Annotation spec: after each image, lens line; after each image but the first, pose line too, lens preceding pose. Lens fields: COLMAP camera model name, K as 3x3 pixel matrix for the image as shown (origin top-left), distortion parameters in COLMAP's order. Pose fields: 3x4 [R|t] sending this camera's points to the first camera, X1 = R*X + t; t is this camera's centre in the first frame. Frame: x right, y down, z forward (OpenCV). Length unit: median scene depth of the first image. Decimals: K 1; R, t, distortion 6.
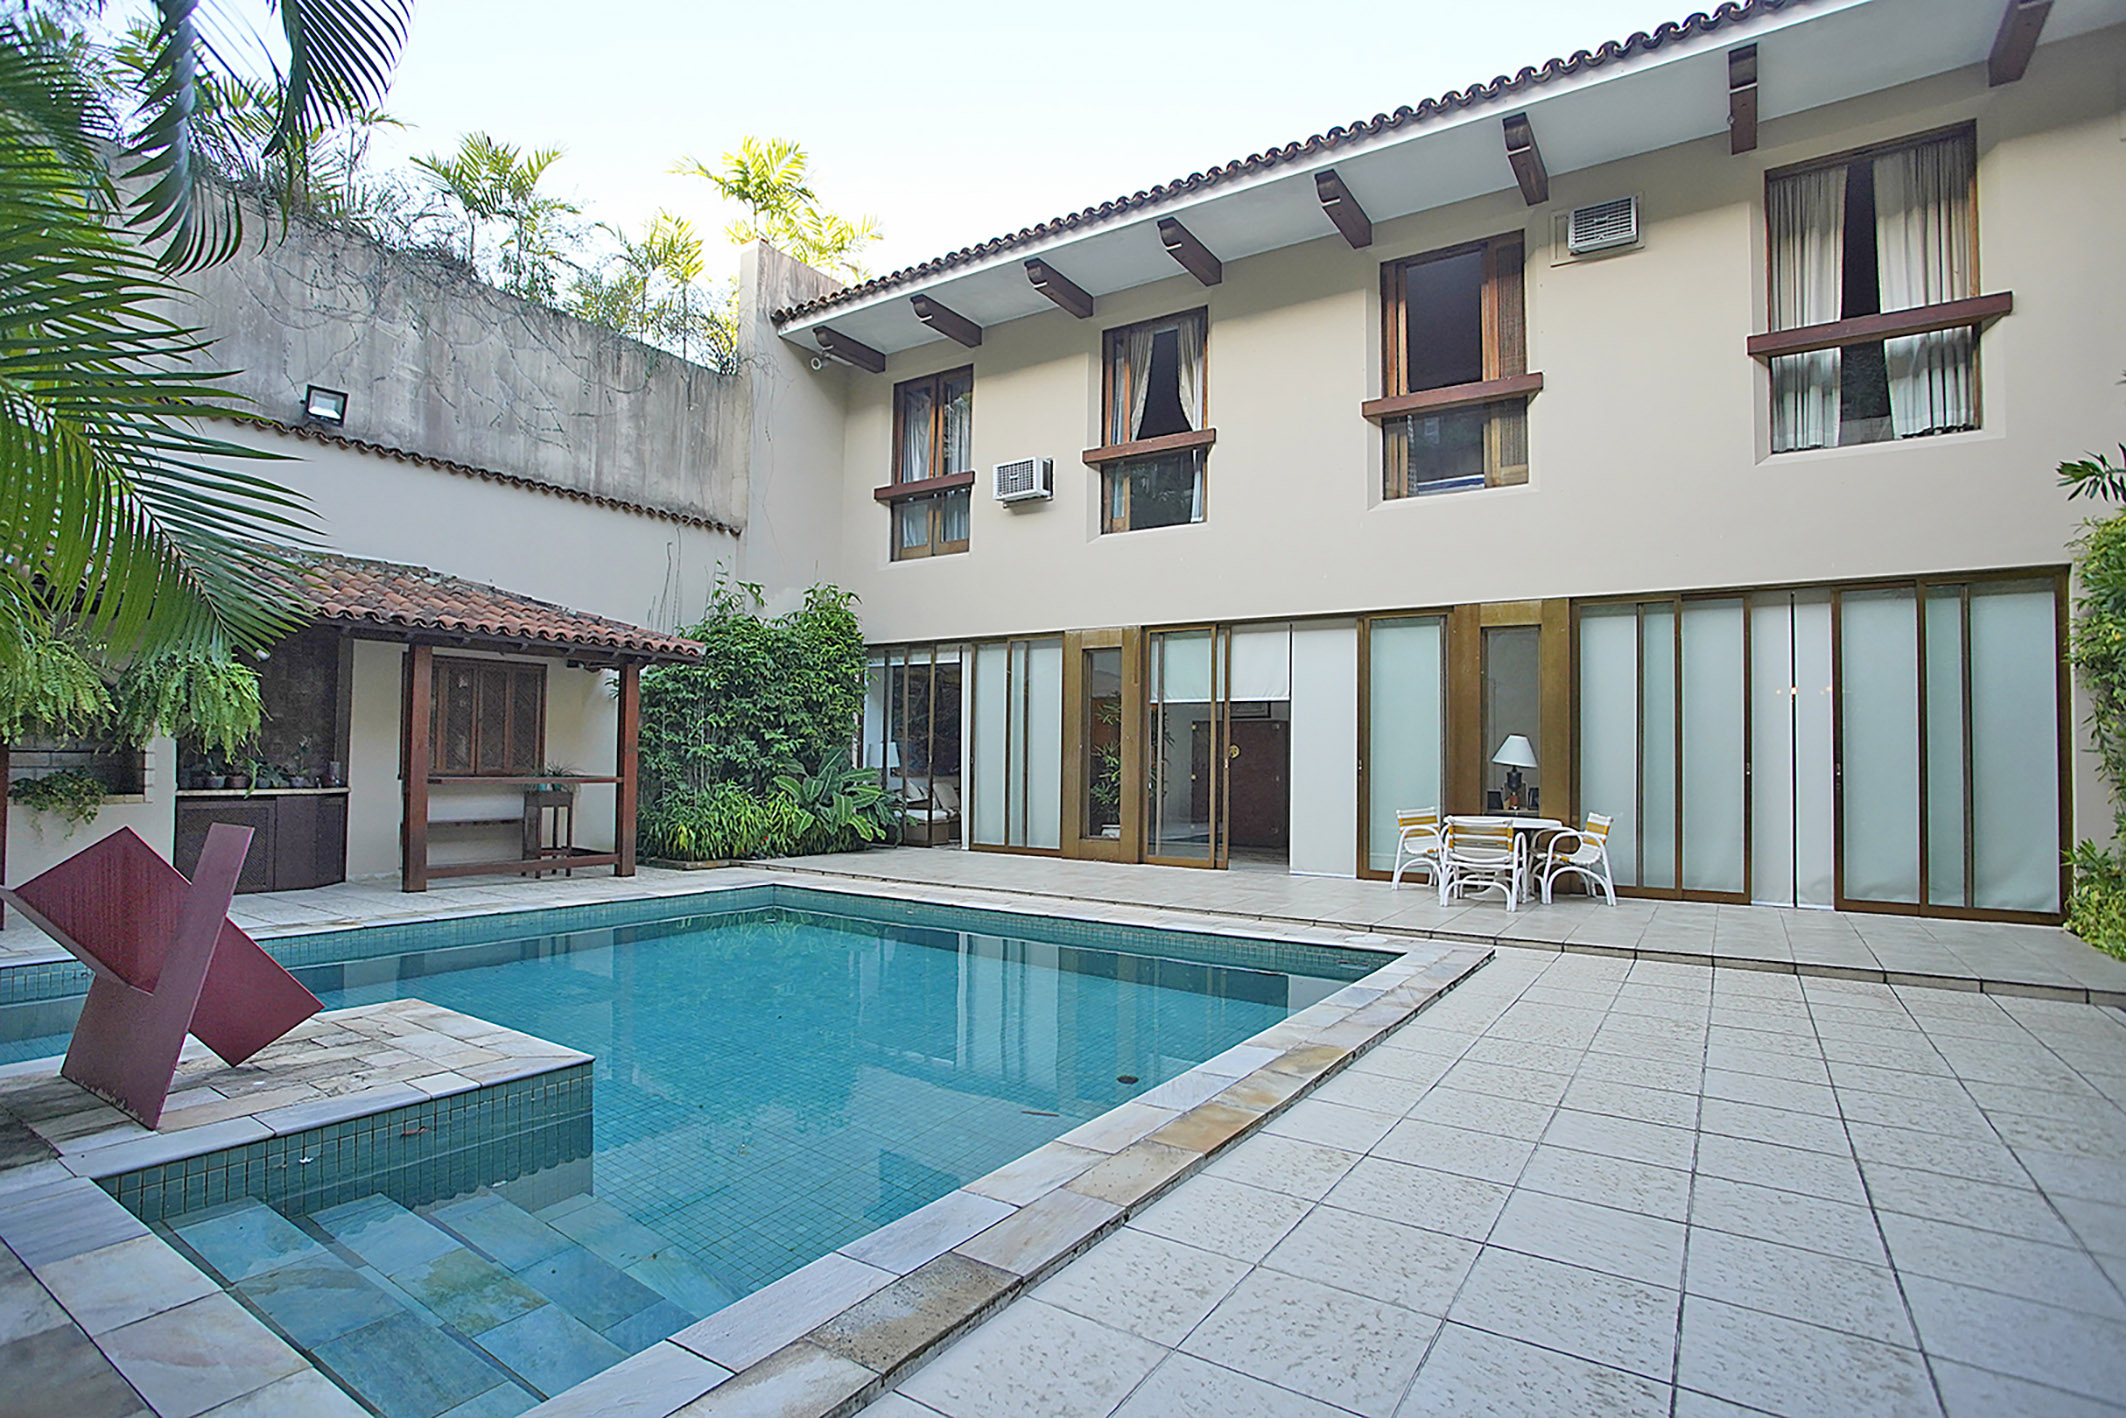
lens RADIAL K [[1042.8, 0, 1054.4], [0, 1042.8, 727.5], [0, 0, 1]] dist [-0.078714, 0.036491]
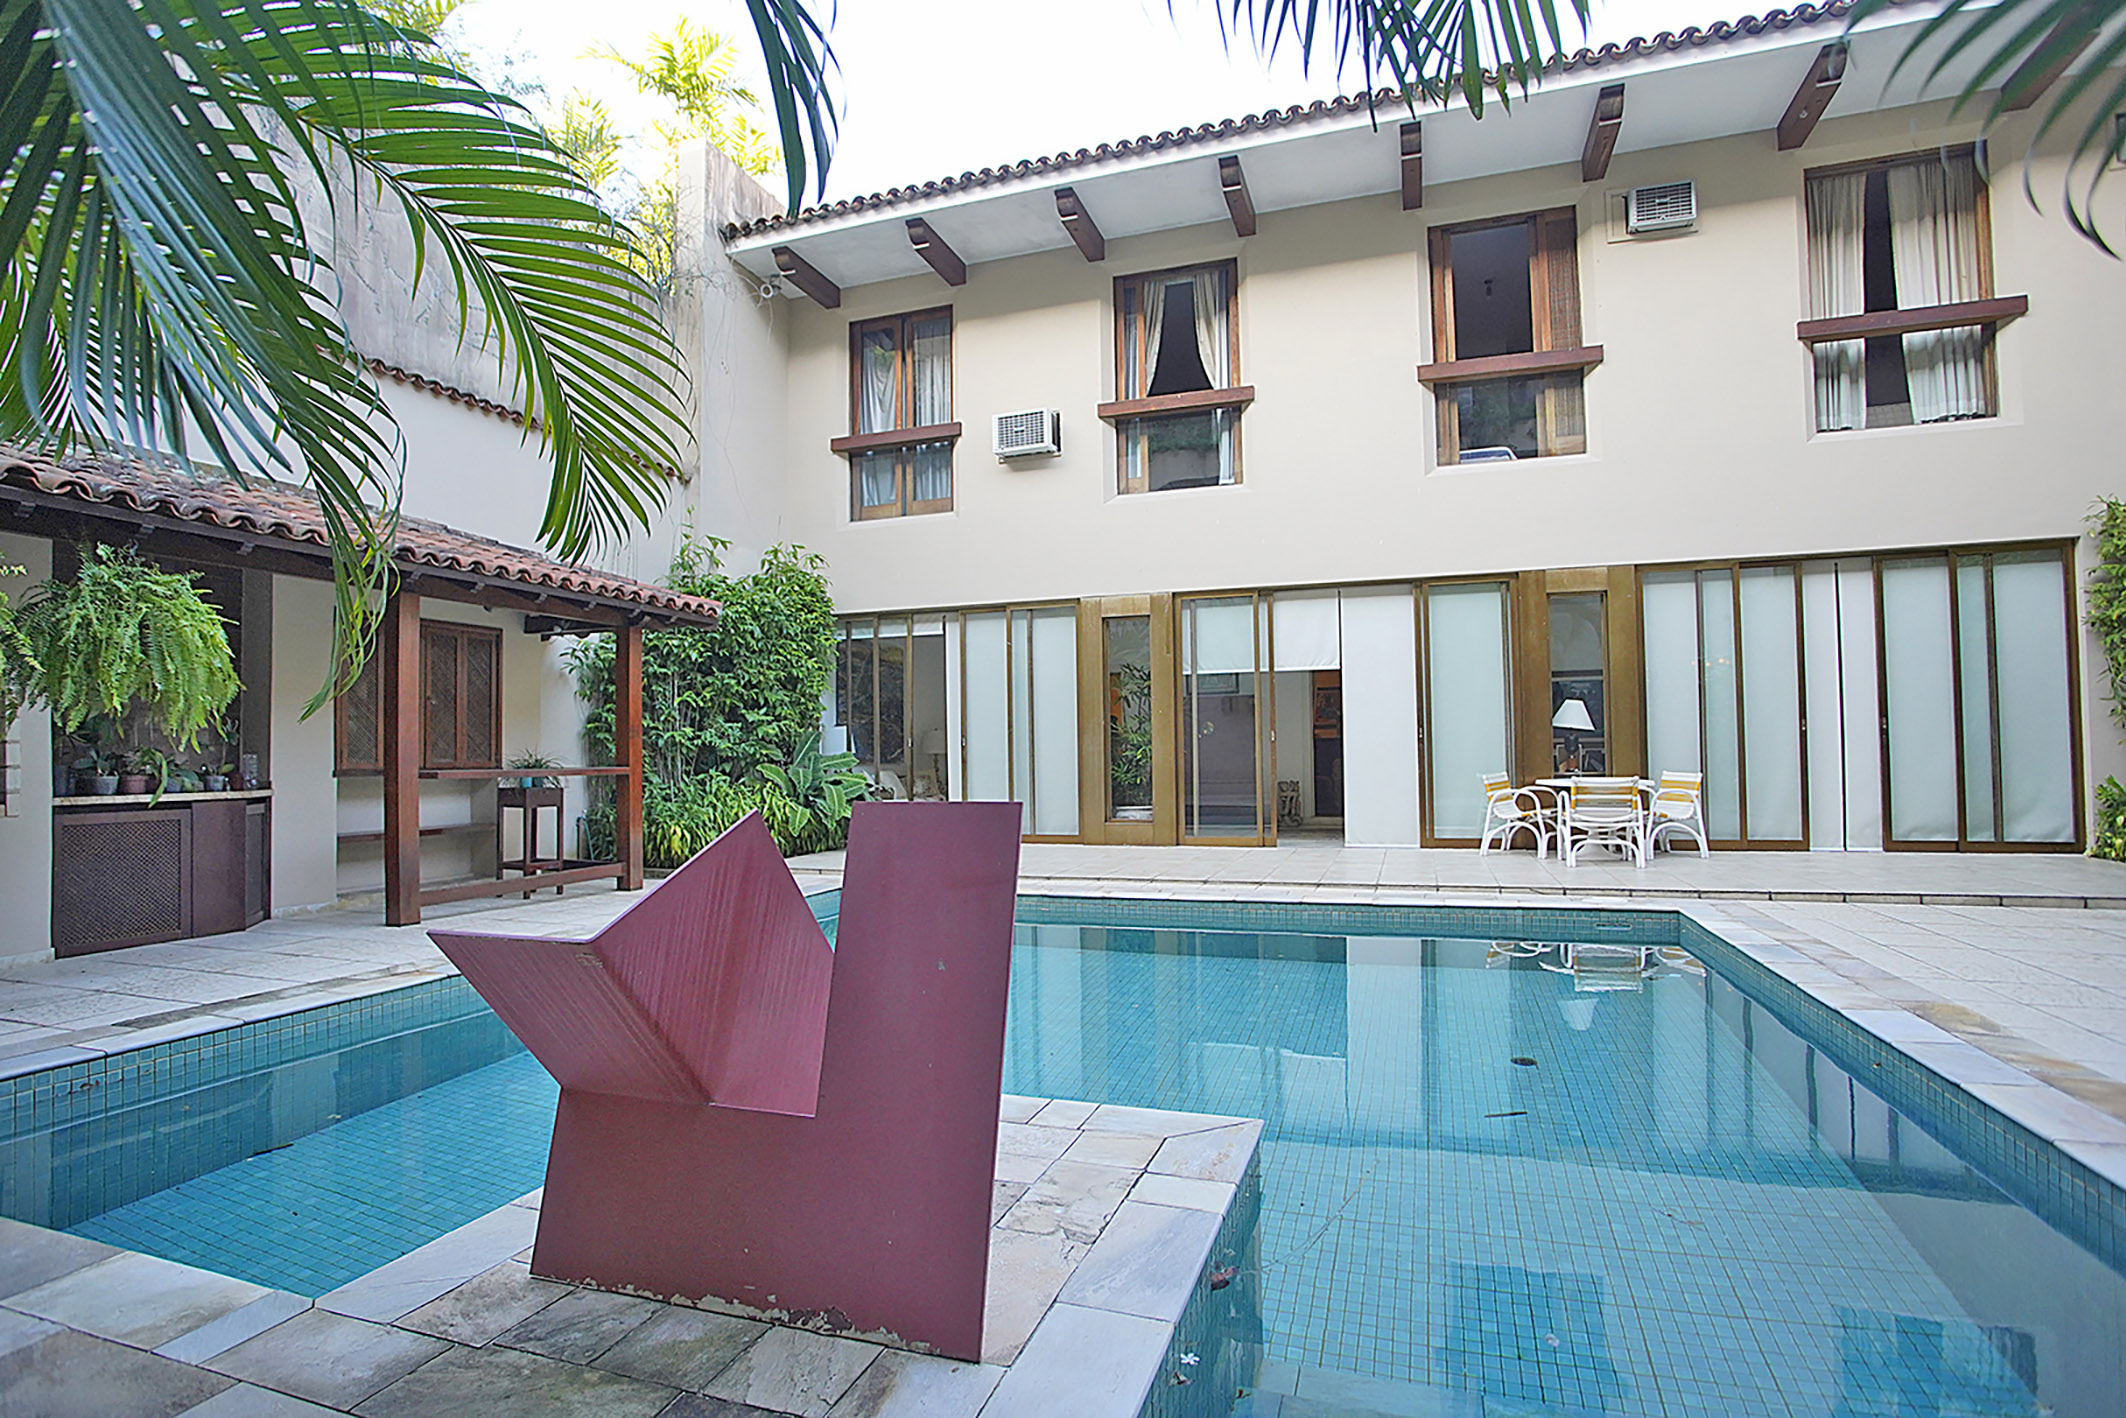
lens RADIAL K [[1042.8, 0, 1054.4], [0, 1042.8, 727.5], [0, 0, 1]] dist [-0.078714, 0.036491]
pose [[0.967461, -0.020055, 0.252224, -0.285745], [0.018782, 0.999796, 0.007451, 0.016837], [-0.252322, -0.002471, 0.967640, 0.130886]]
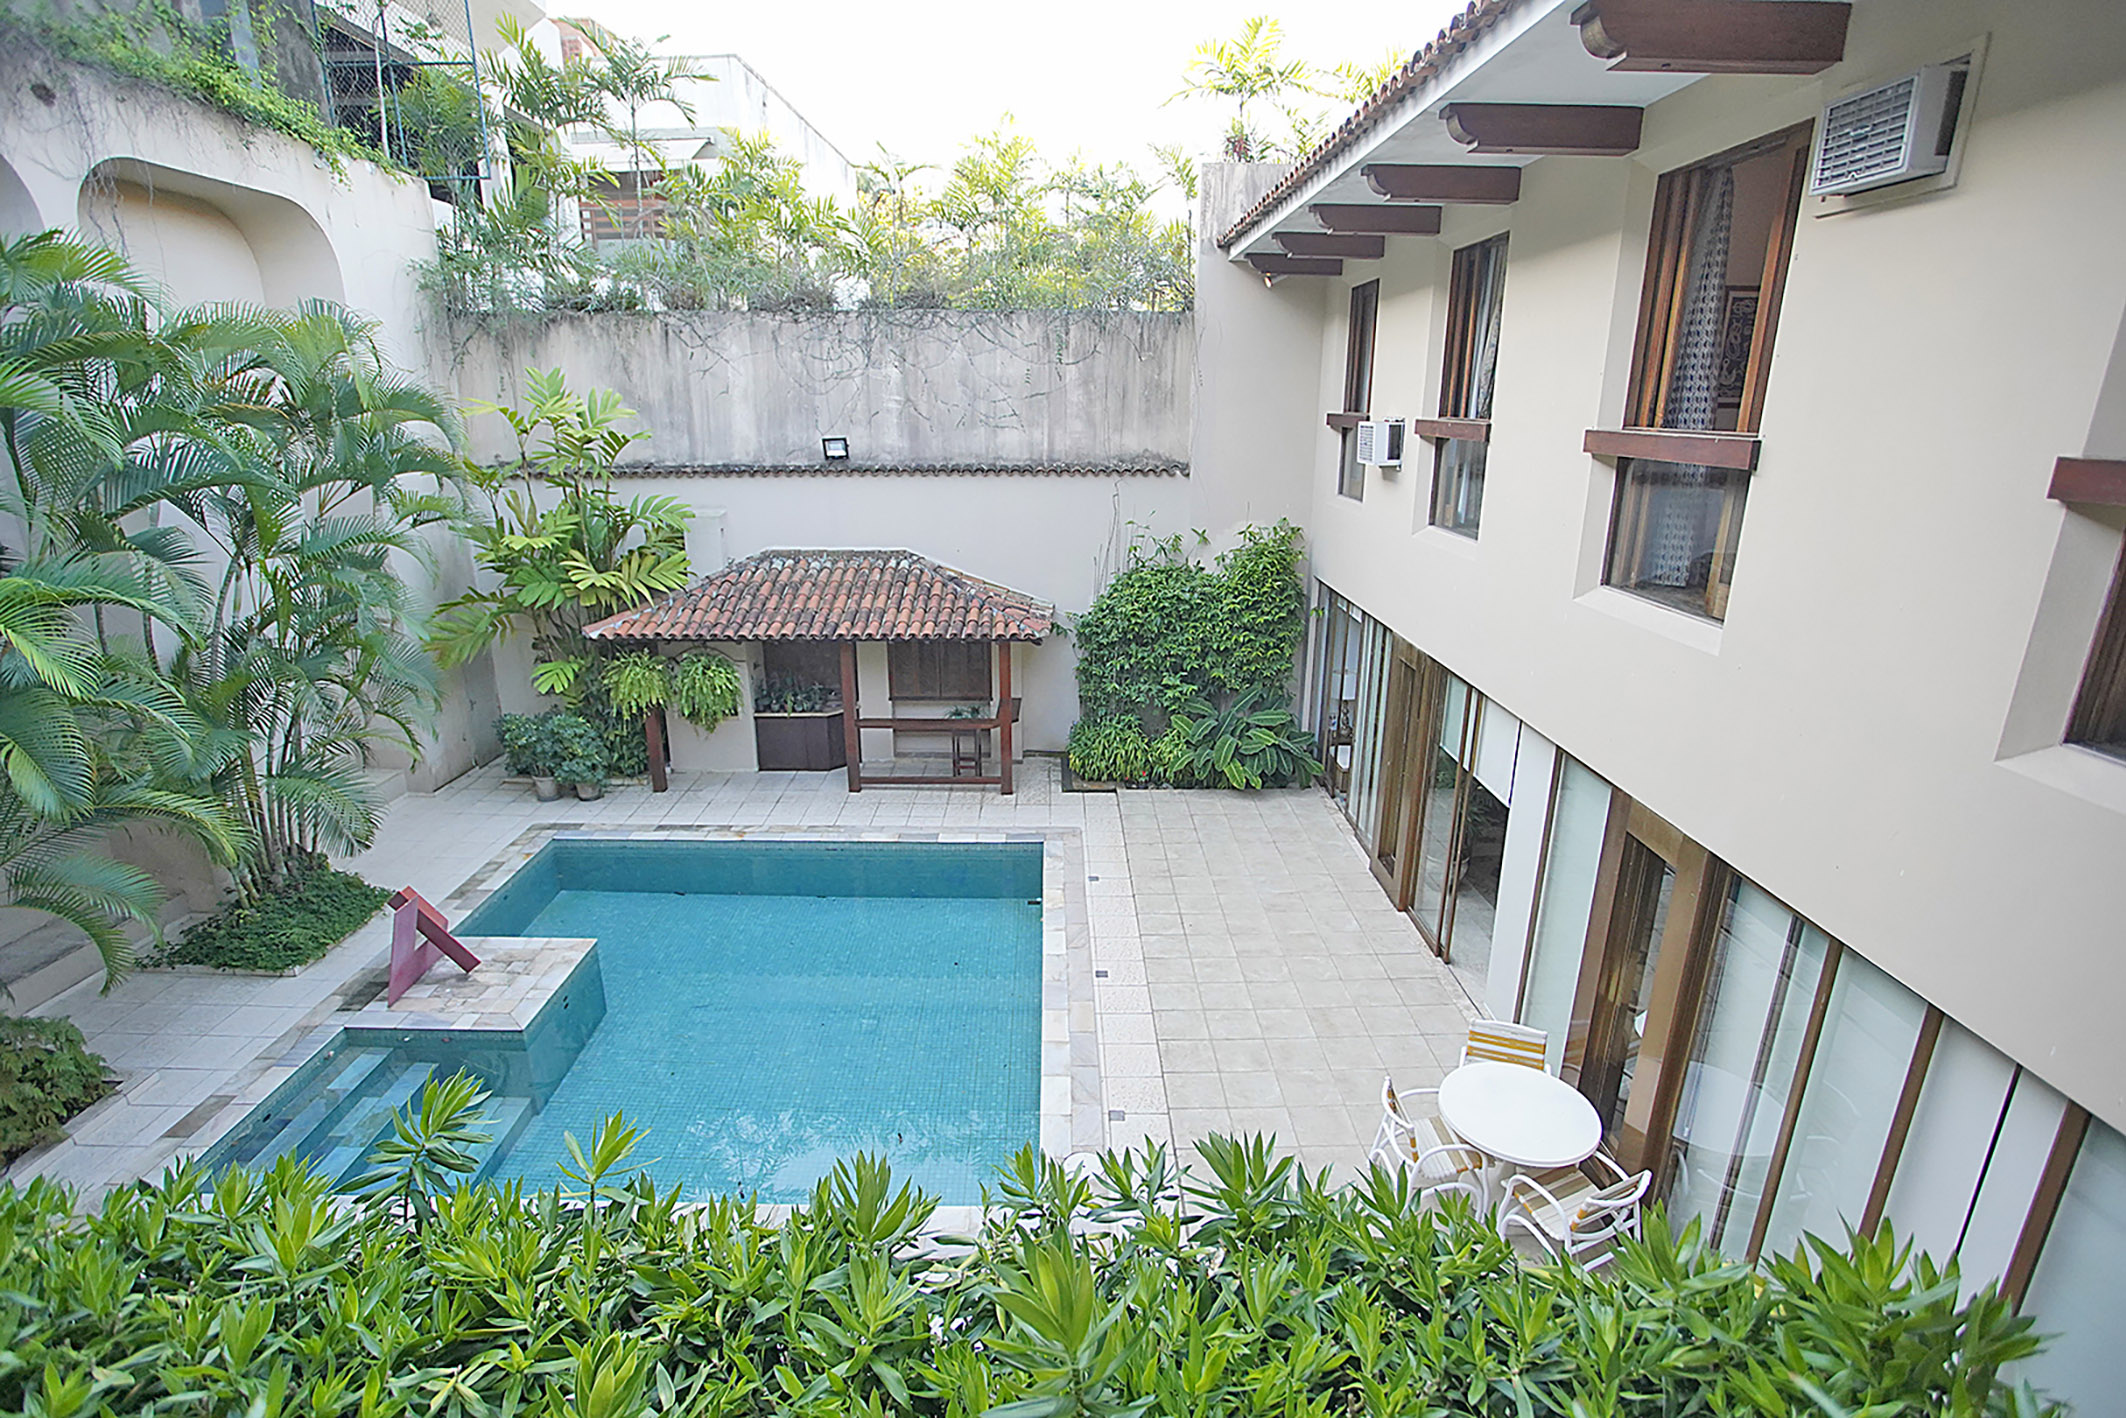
lens RADIAL K [[1042.8, 0, 1054.4], [0, 1042.8, 727.5], [0, 0, 1]] dist [-0.078714, 0.036491]
pose [[0.555244, 0.241330, -0.795904, 0.647460], [0.032858, 0.949863, 0.310936, -0.340018], [0.831038, -0.198797, 0.519476, 0.349202]]
